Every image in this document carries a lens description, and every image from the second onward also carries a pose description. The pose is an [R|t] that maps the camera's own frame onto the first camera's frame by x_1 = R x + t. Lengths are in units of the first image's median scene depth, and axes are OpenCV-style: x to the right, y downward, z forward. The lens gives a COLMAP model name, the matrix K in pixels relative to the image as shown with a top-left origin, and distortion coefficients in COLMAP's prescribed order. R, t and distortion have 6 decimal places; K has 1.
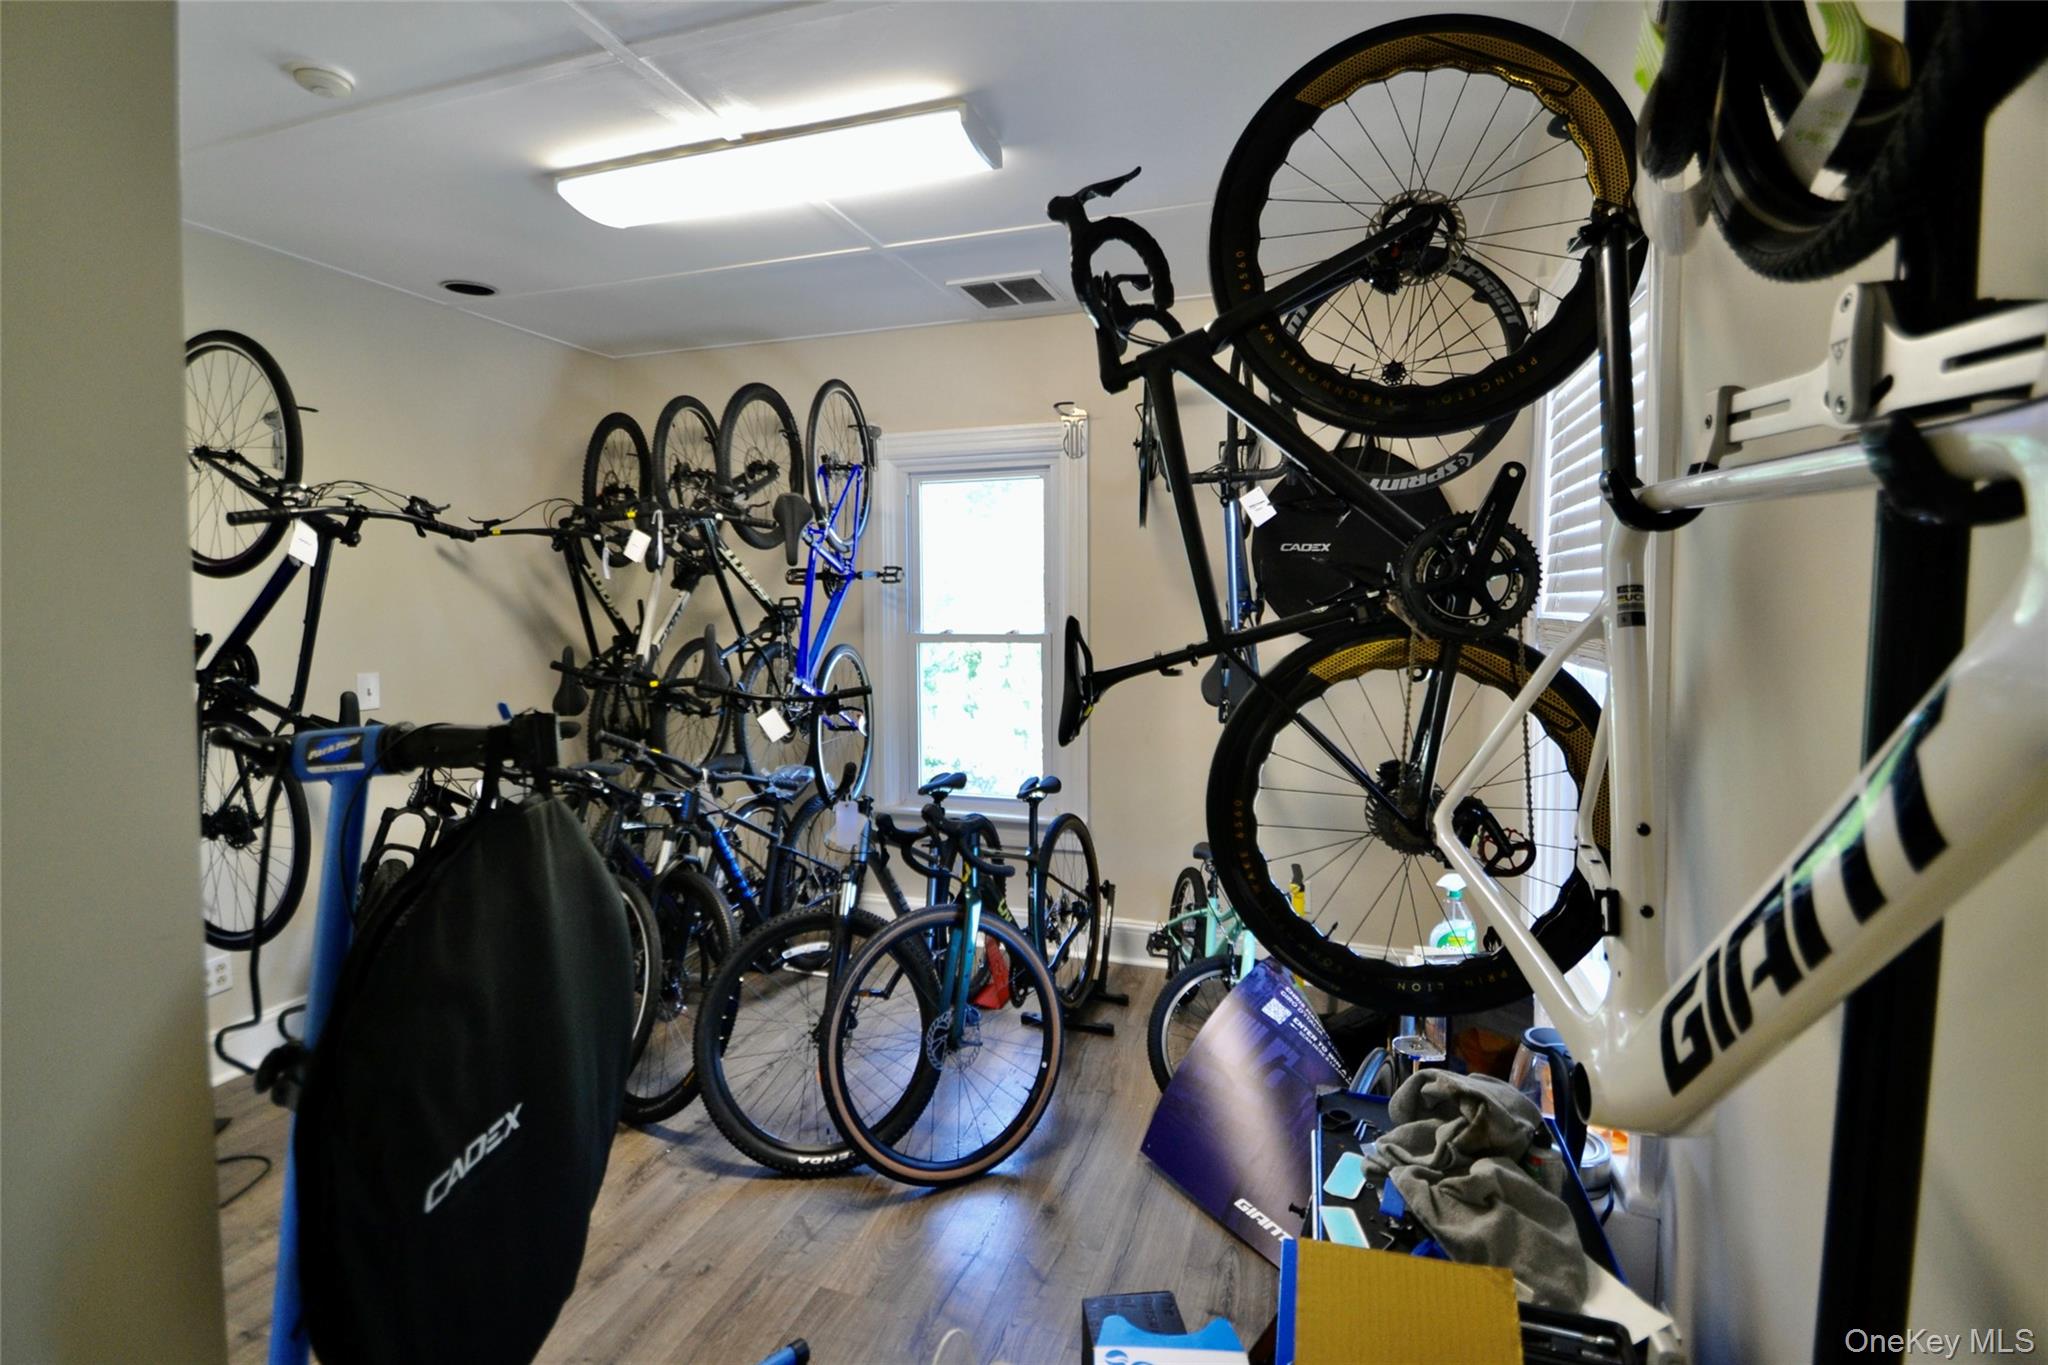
lens RADIAL K [[944.7, 0, 1031.2], [0, 944.7, 690.4], [0, 0, 1]] dist [-0.009021, -0.001162]
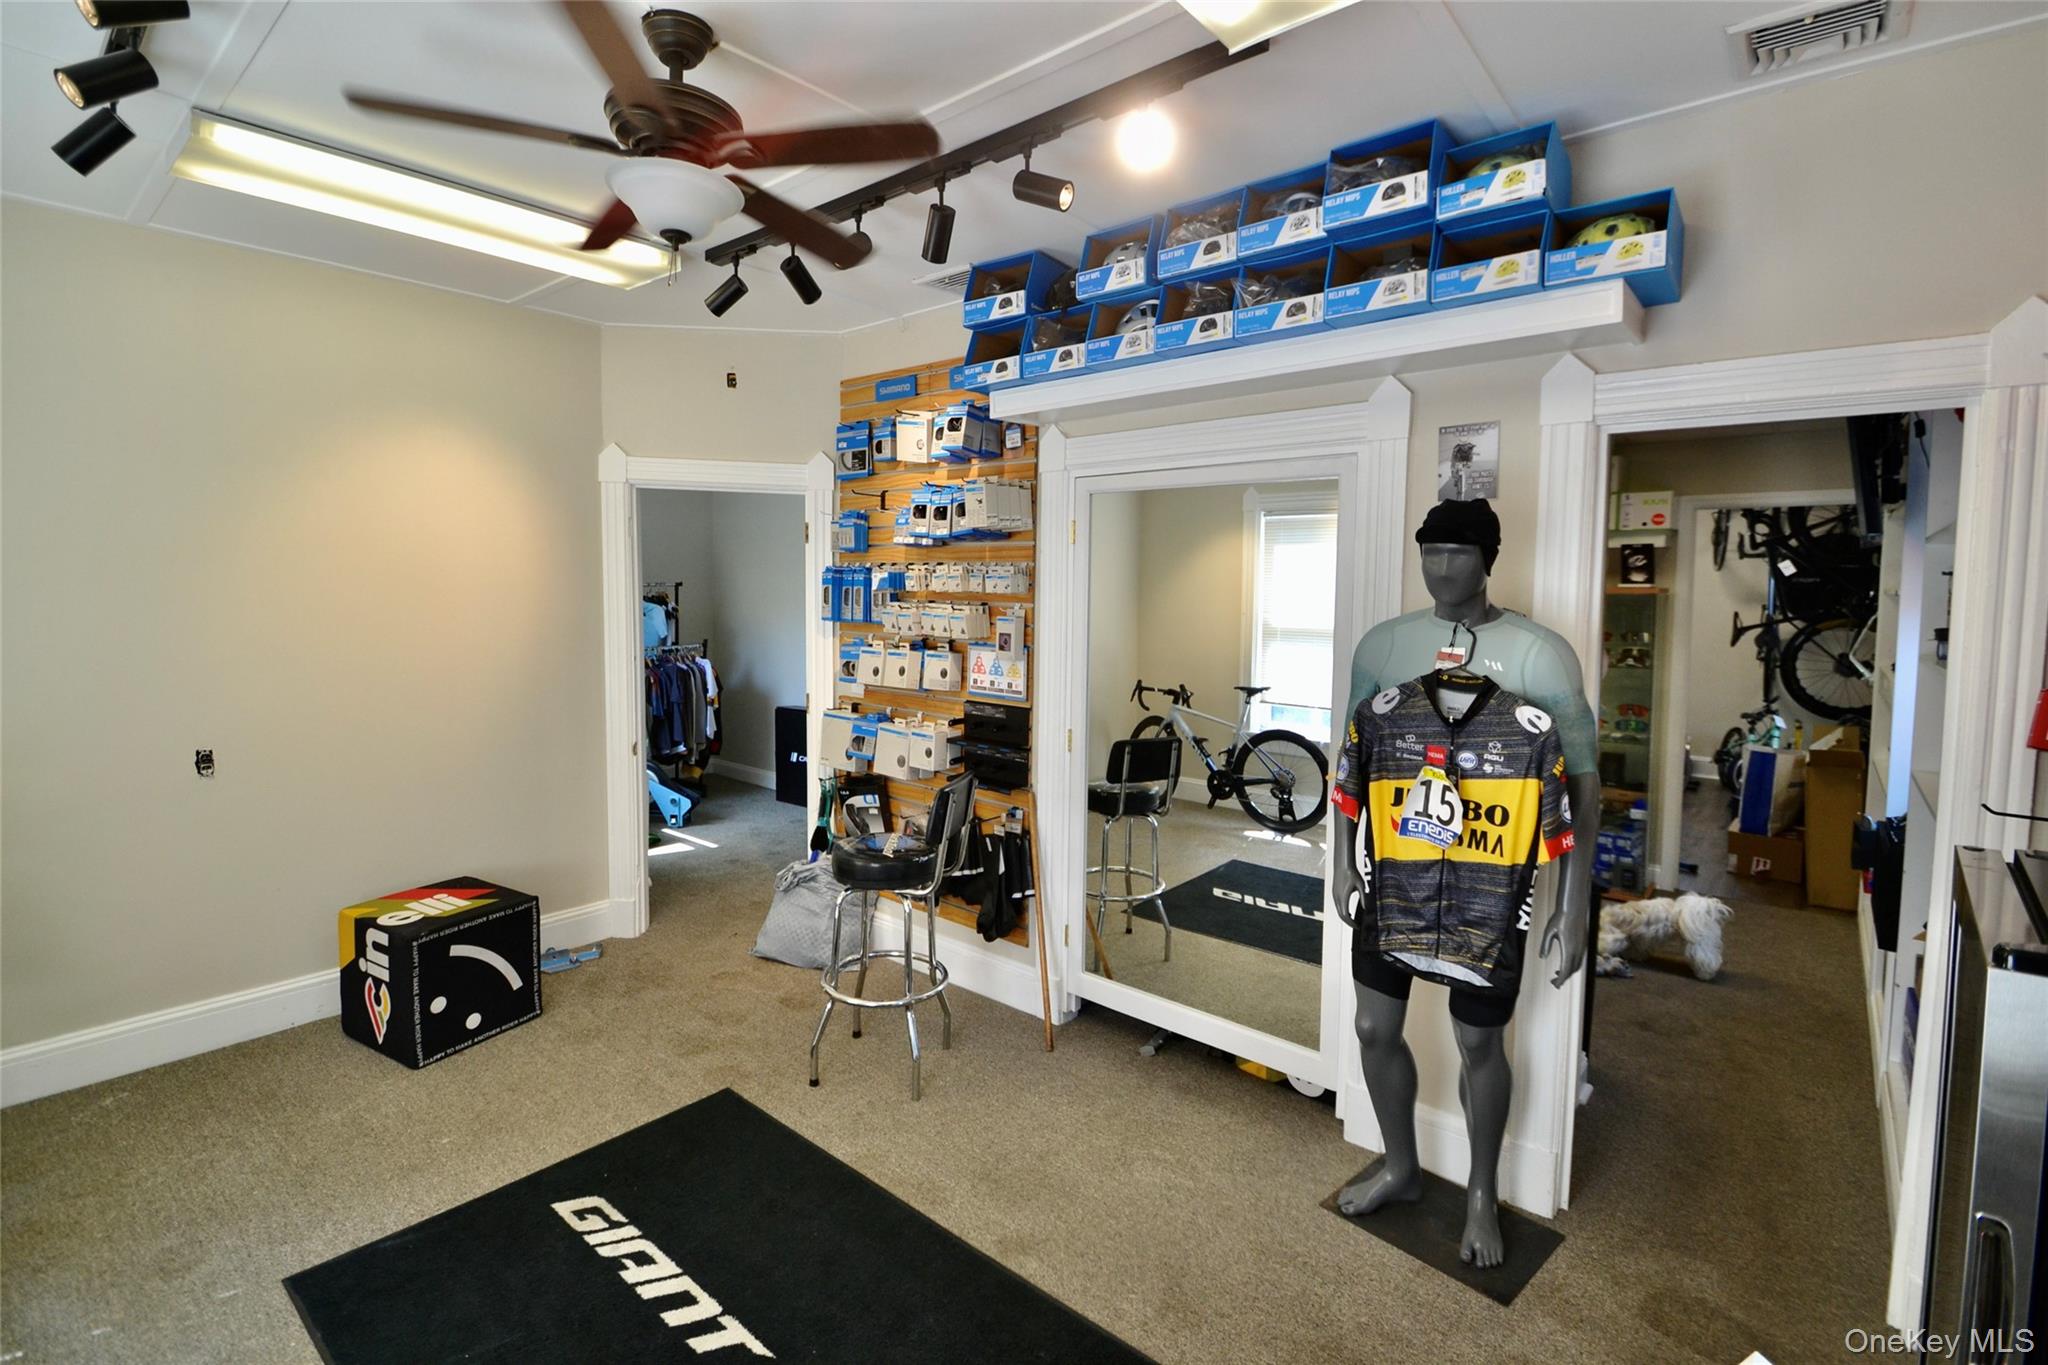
lens RADIAL K [[944.7, 0, 1017.3], [0, 944.7, 661.0], [0, 0, 1]] dist [-0.009021, -0.001162]
pose [[0.924670, 0.046327, -0.377940, -1.186708], [-0.053305, 0.998546, -0.008016, 0.301030], [0.377020, 0.027558, 0.925795, -3.522990]]
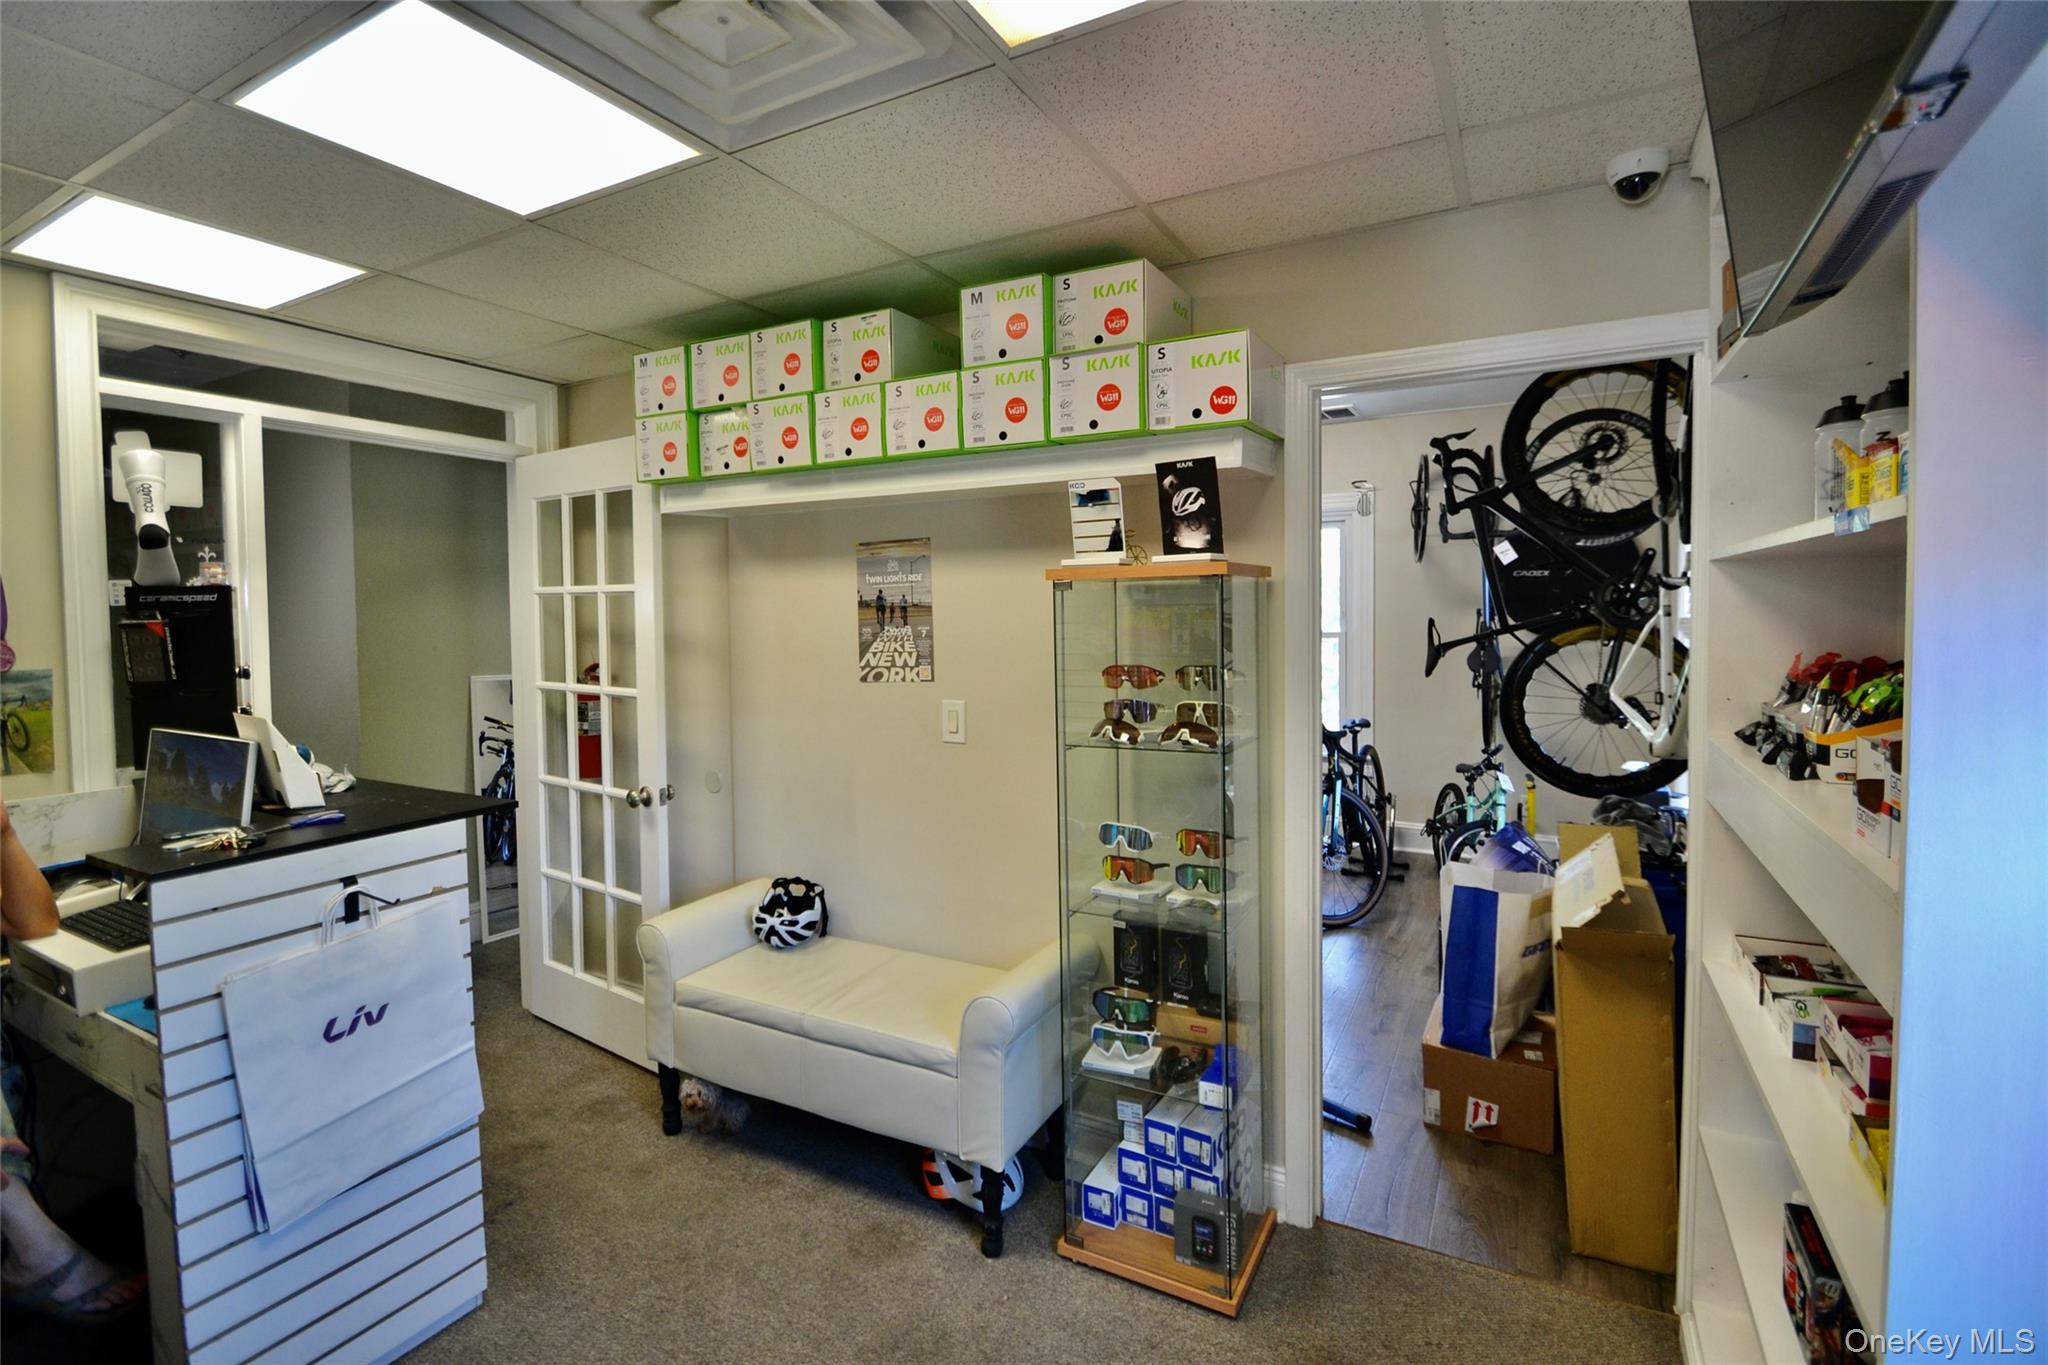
lens RADIAL K [[944.7, 0, 1003.1], [0, 944.7, 670.8], [0, 0, 1]] dist [-0.009021, -0.001162]
pose [[0.980632, 0.007082, -0.195733, -0.519614], [-0.013742, 0.999371, -0.032687, 0.134669], [0.195378, 0.034744, 0.980112, -1.373720]]
